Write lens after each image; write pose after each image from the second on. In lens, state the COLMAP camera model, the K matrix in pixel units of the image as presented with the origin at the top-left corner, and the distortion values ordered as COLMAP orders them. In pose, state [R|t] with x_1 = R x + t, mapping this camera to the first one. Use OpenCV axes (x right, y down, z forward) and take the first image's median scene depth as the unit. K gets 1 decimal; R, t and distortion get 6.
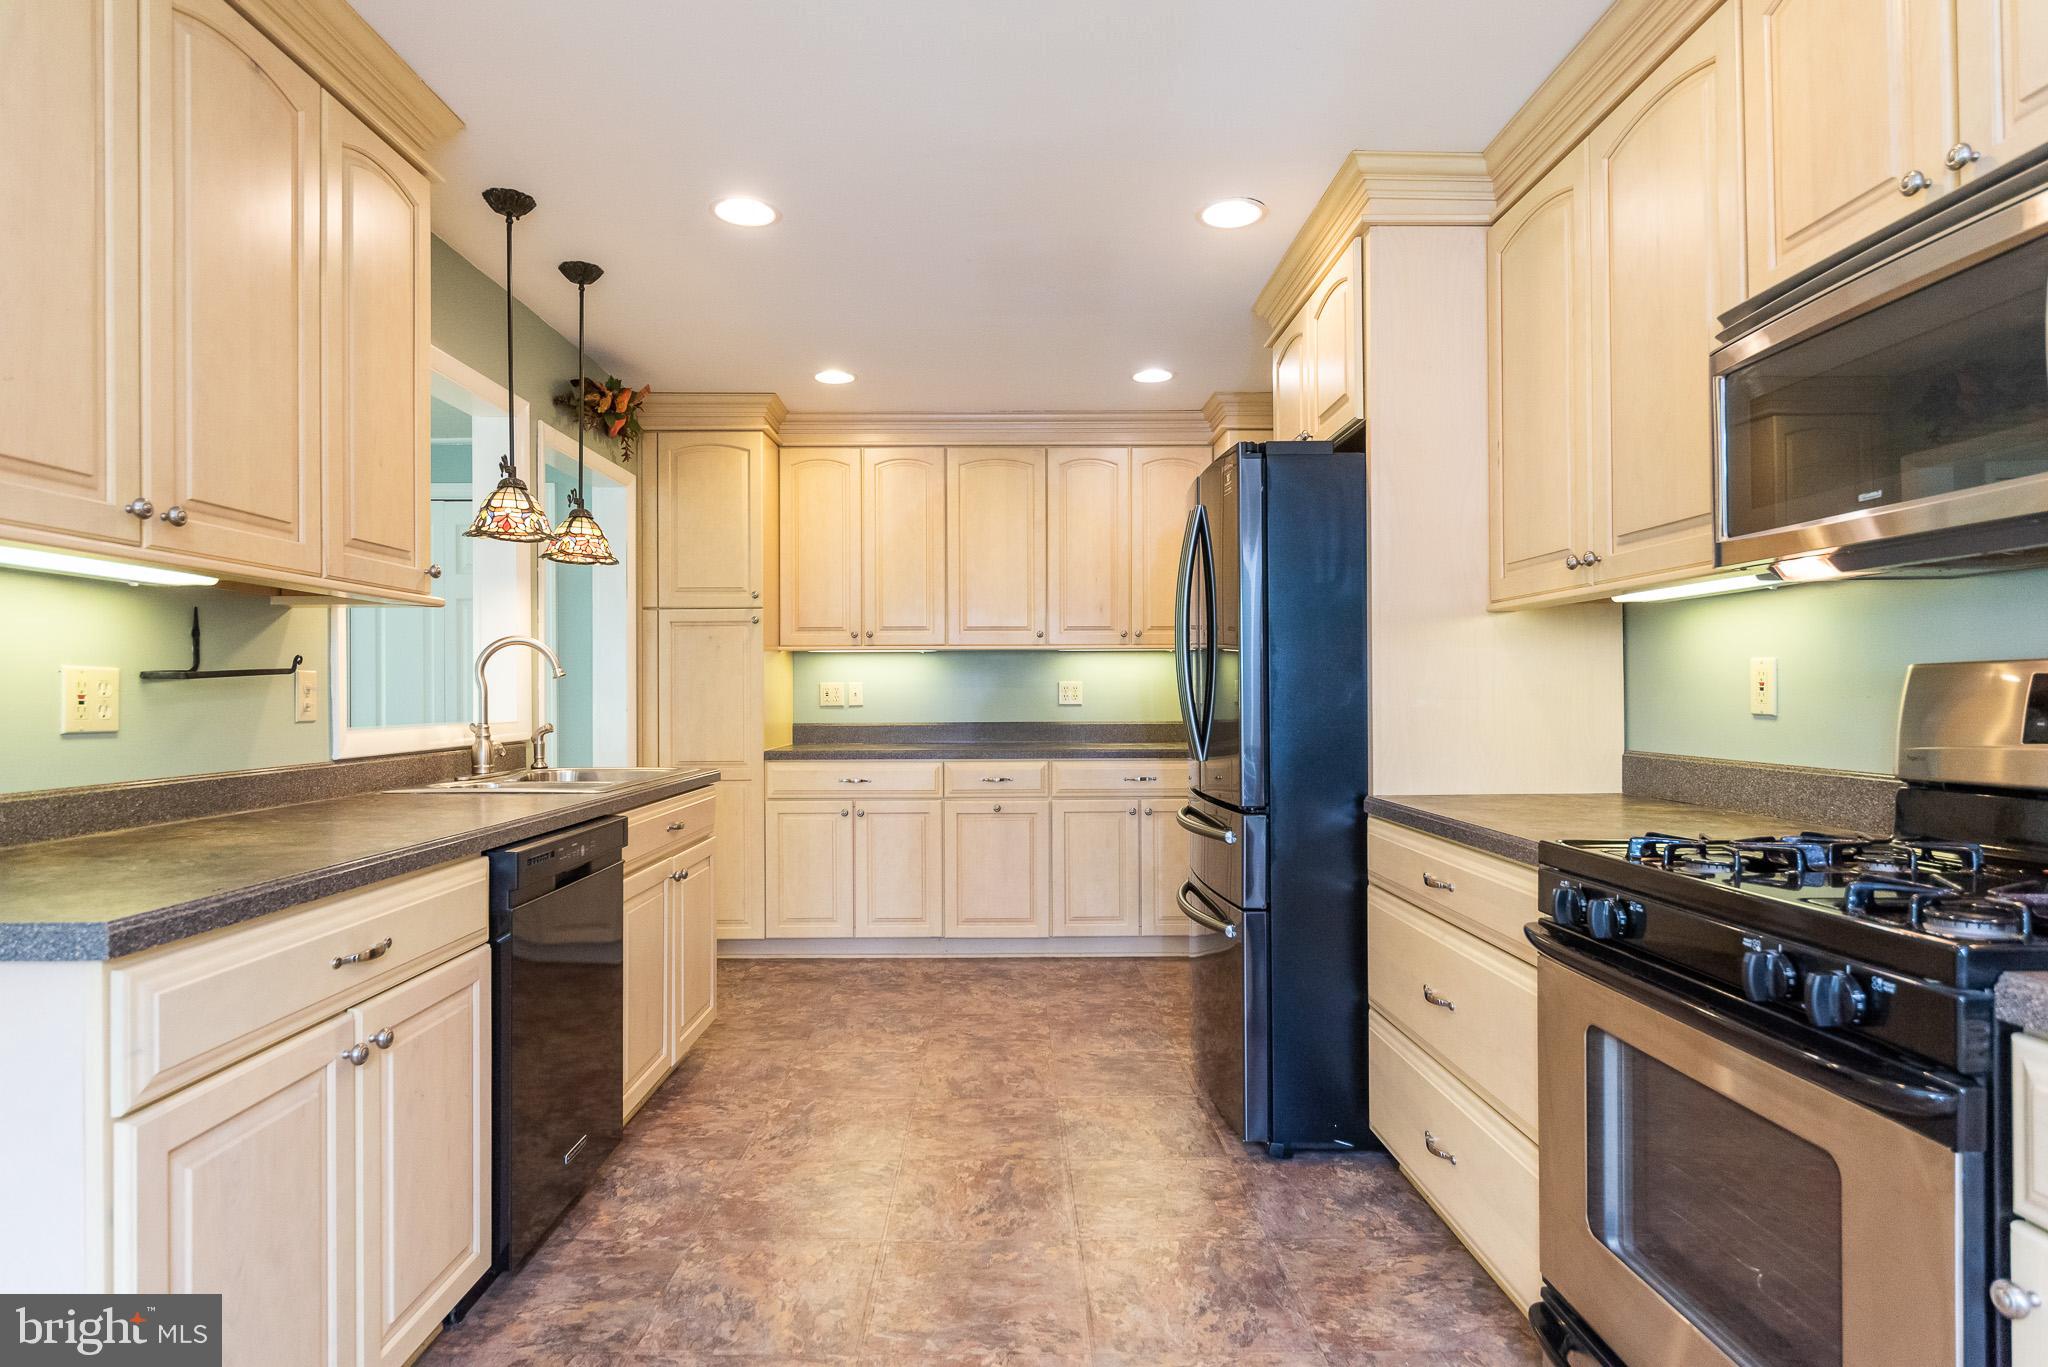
lens RADIAL K [[1097.9, 0, 1003.9], [0, 1097.9, 688.5], [0, 0, 1]] dist [-0.003047, -0.006372]
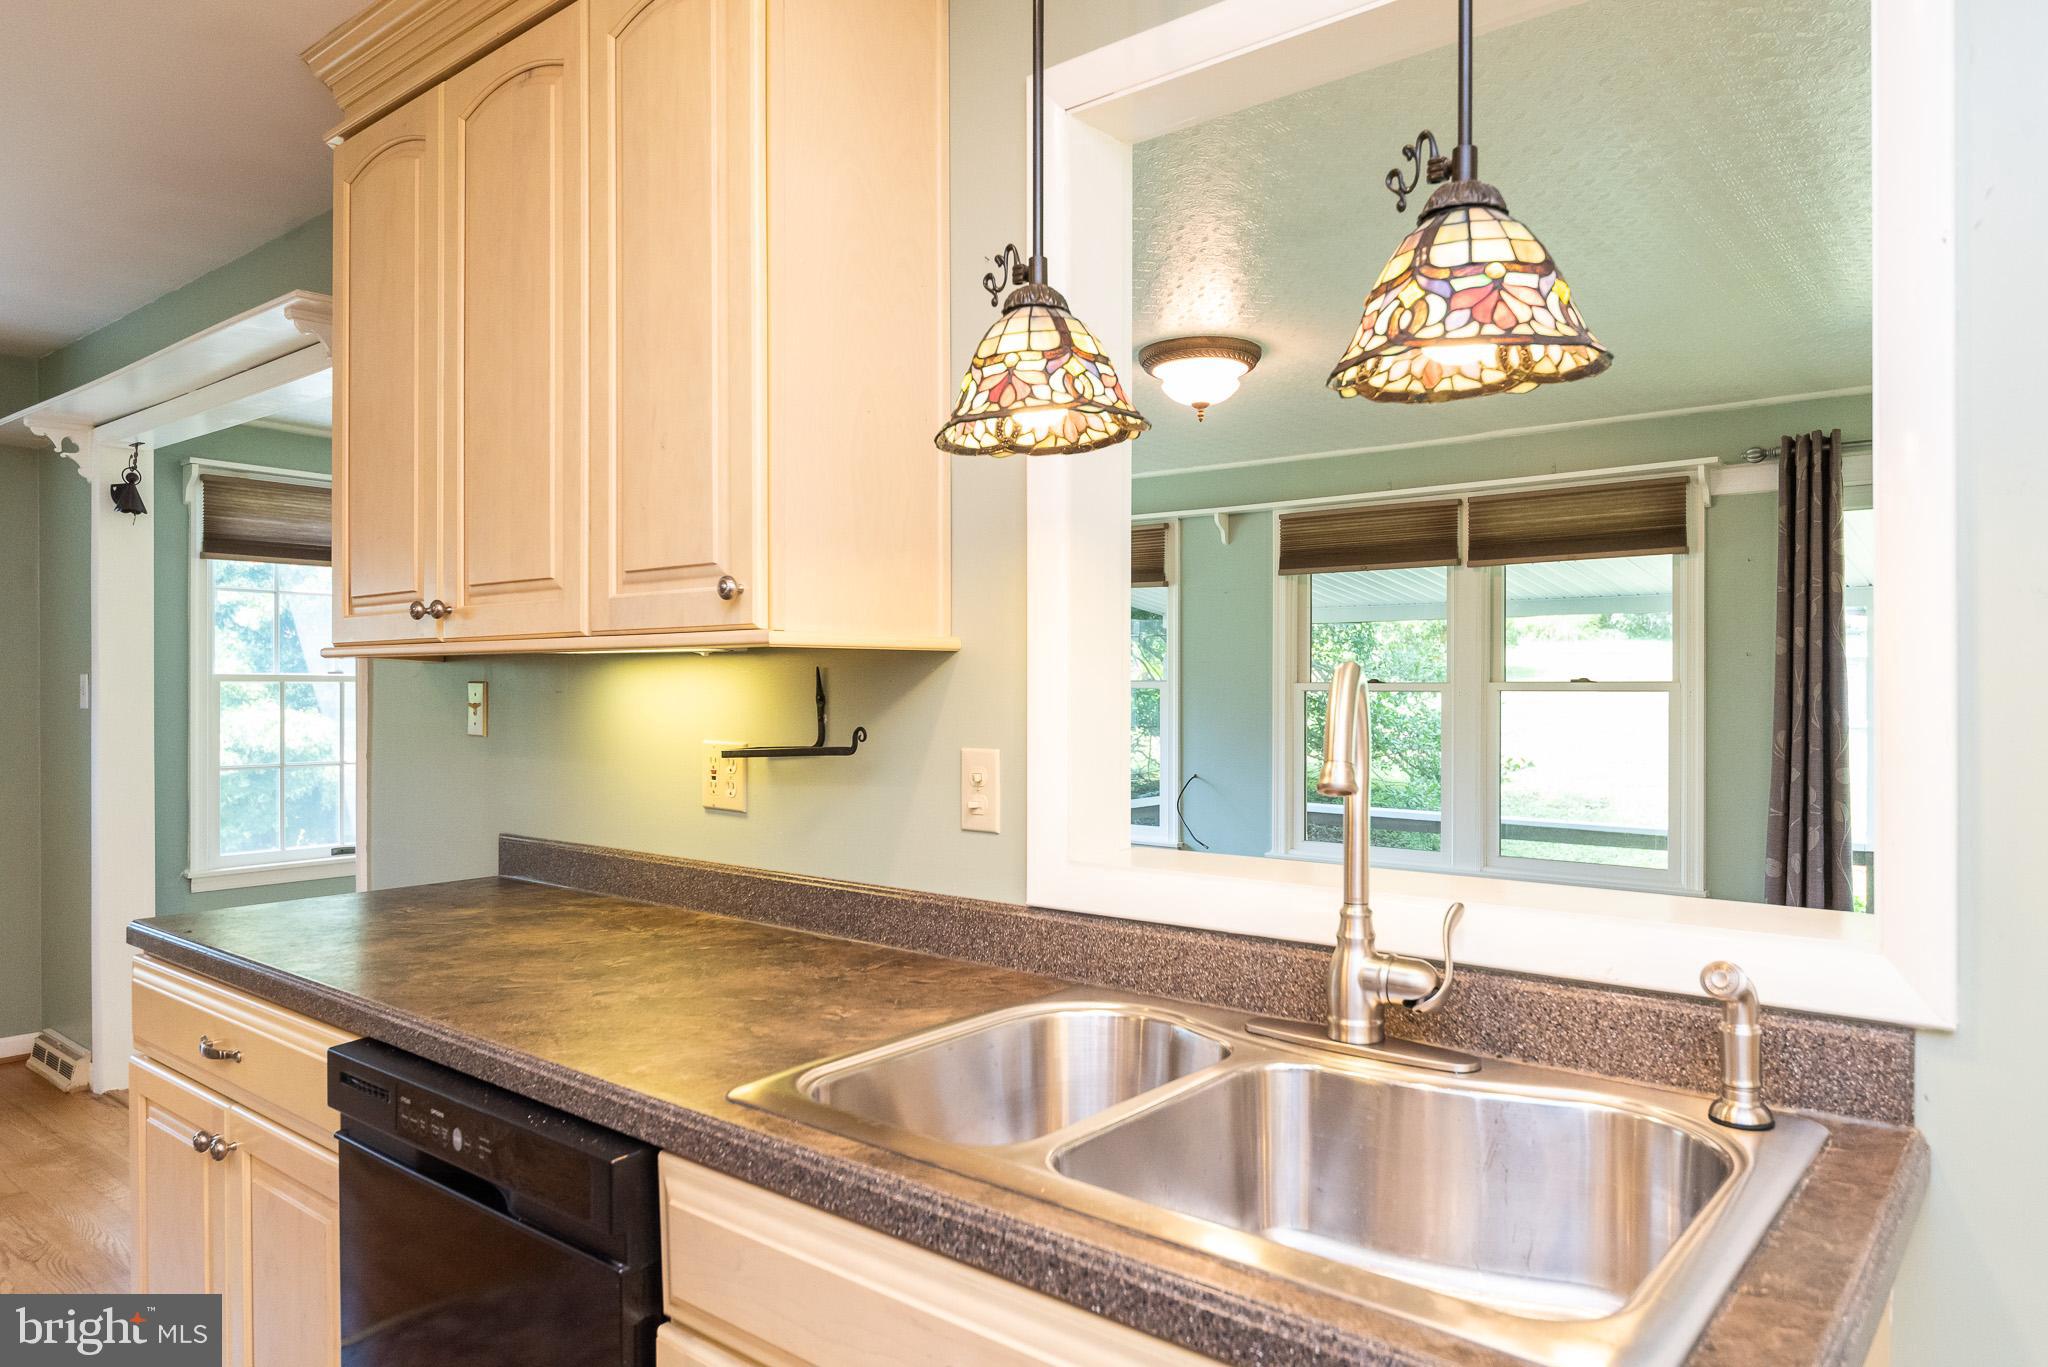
lens RADIAL K [[1332.9, 0, 1060.3], [0, 1332.9, 689.1], [0, 0, 1]] dist [0.003814, -0.004636]
pose [[-0.629968, 0.009394, -0.776564, -0.087211], [0.009105, 0.999947, 0.004710, -0.054604], [0.776568, -0.004103, -0.630020, 1.568104]]
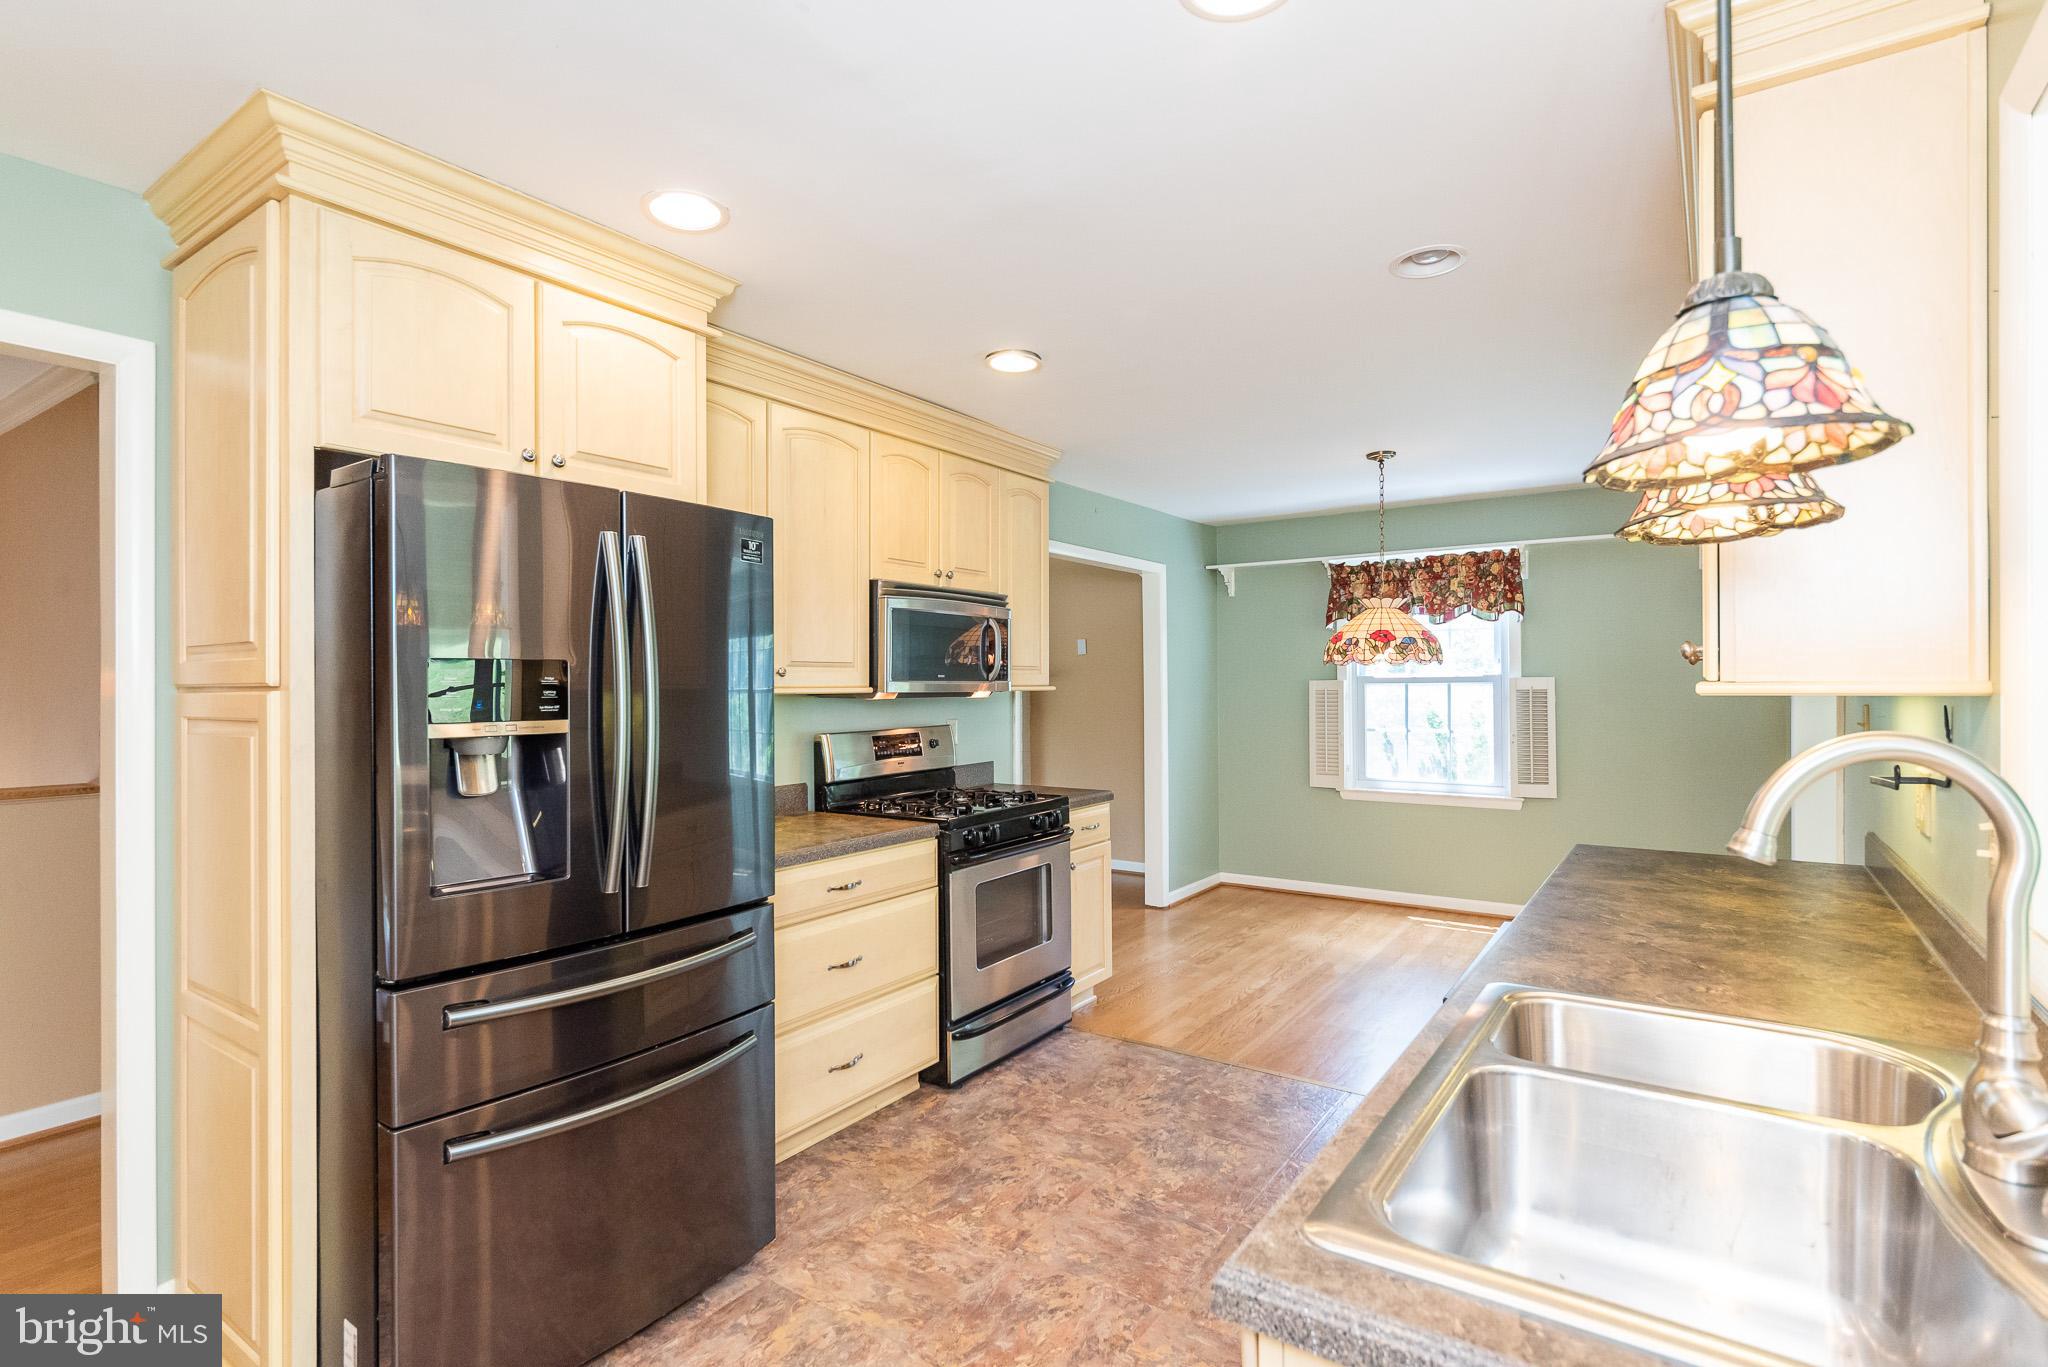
lens RADIAL K [[986.3, 0, 1017.6], [0, 986.3, 678.3], [0, 0, 1]] dist [-0.001450, 0.002721]
pose [[-0.820950, 0.012519, 0.570863, -0.525145], [0.005824, 0.999891, -0.013552, -0.079934], [-0.570971, -0.007800, -0.820933, 1.817866]]
